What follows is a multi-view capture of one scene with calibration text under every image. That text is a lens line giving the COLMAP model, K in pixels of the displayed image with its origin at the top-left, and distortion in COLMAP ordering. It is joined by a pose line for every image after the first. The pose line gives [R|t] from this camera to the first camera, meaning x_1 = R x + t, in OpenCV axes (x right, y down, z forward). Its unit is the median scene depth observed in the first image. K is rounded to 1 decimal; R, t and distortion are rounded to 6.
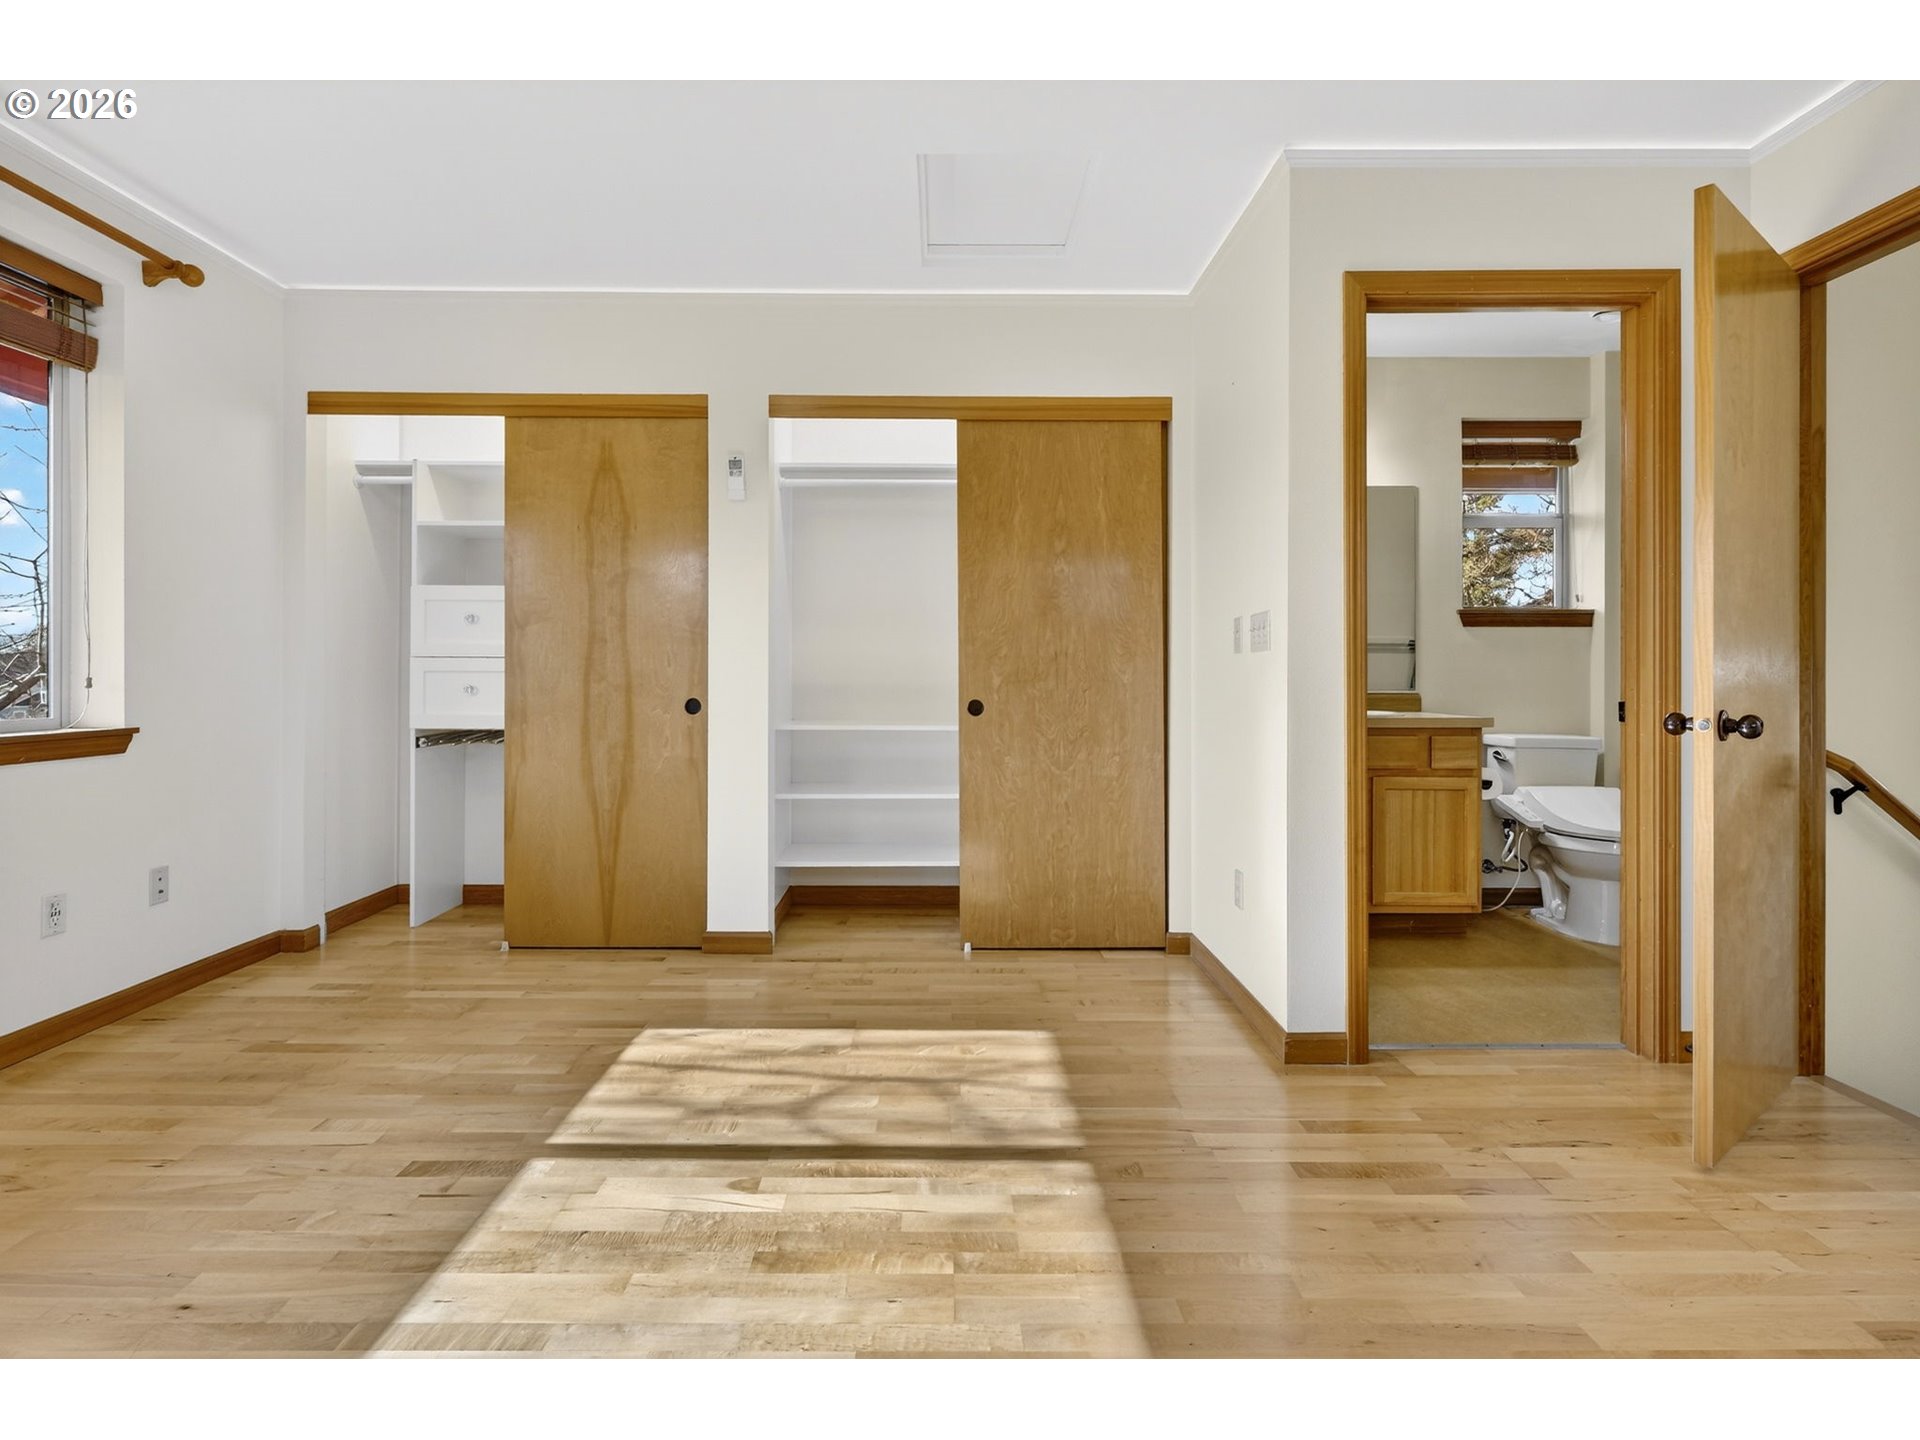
lens RADIAL K [[963.7, 0, 944.0], [0, 963.7, 653.8], [0, 0, 1]] dist [0.002321, 0.000162]
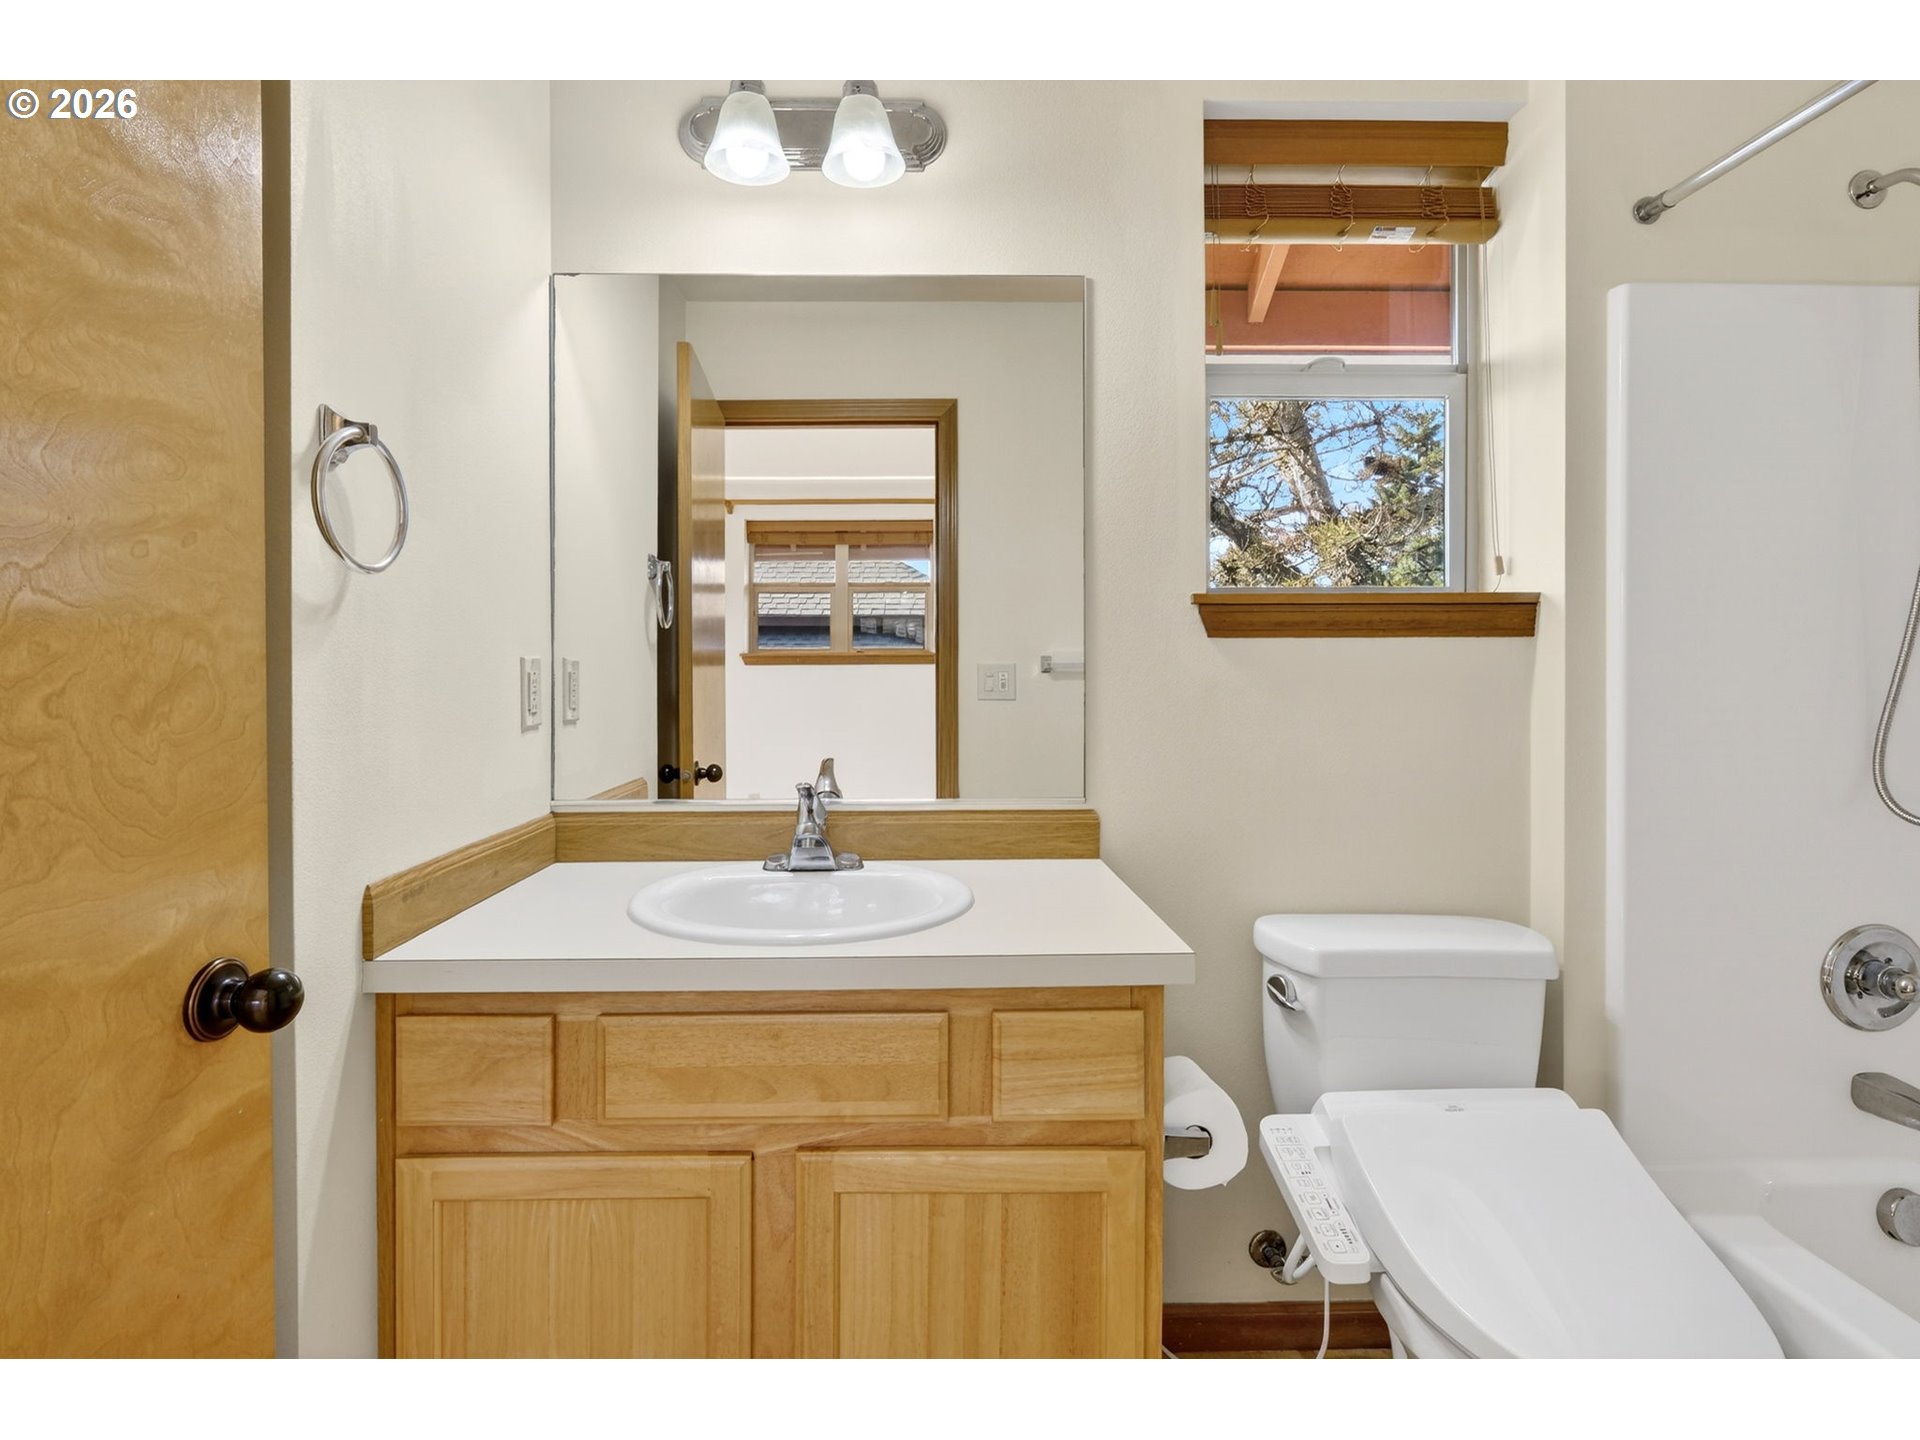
lens RADIAL K [[961.2, 0, 924.8], [0, 961.2, 681.5], [0, 0, 1]] dist [-0.002243, -0.001204]
pose [[0.999857, -0.014873, 0.008046, 0.413249], [0.014652, 0.999534, 0.026778, -0.023066], [-0.008440, -0.026657, 0.999609, 0.600340]]
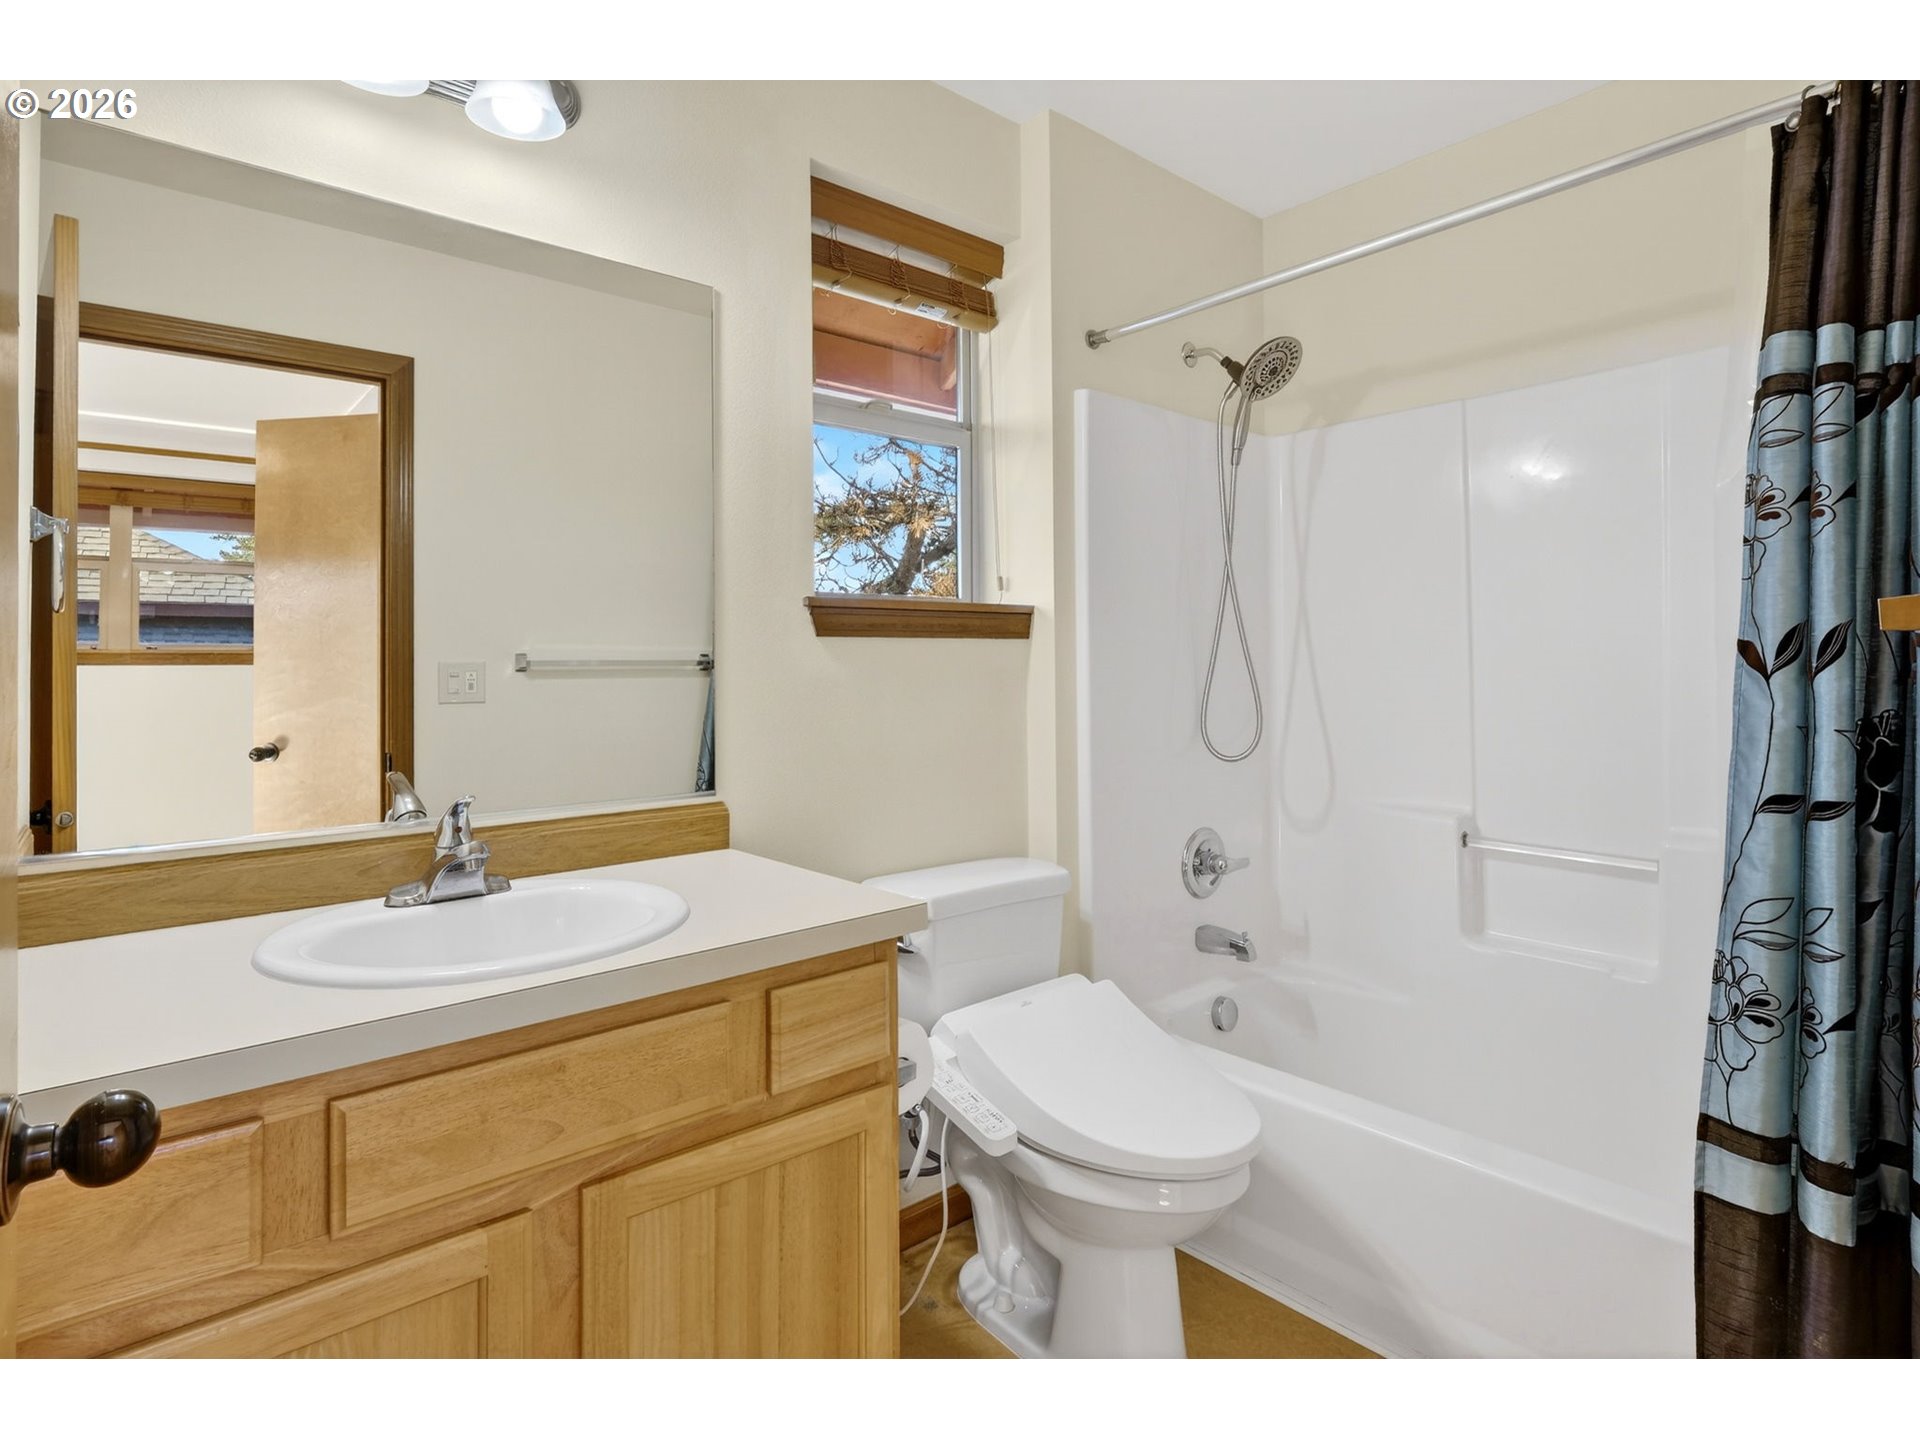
lens RADIAL K [[984.7, 0, 947.9], [0, 984.7, 651.4], [0, 0, 1]] dist [-0.002346, -0.000618]
pose [[0.769650, -0.011496, 0.638363, 0.295644], [0.010952, 0.999928, 0.004803, -0.023529], [-0.638372, 0.003295, 0.769721, 0.609987]]
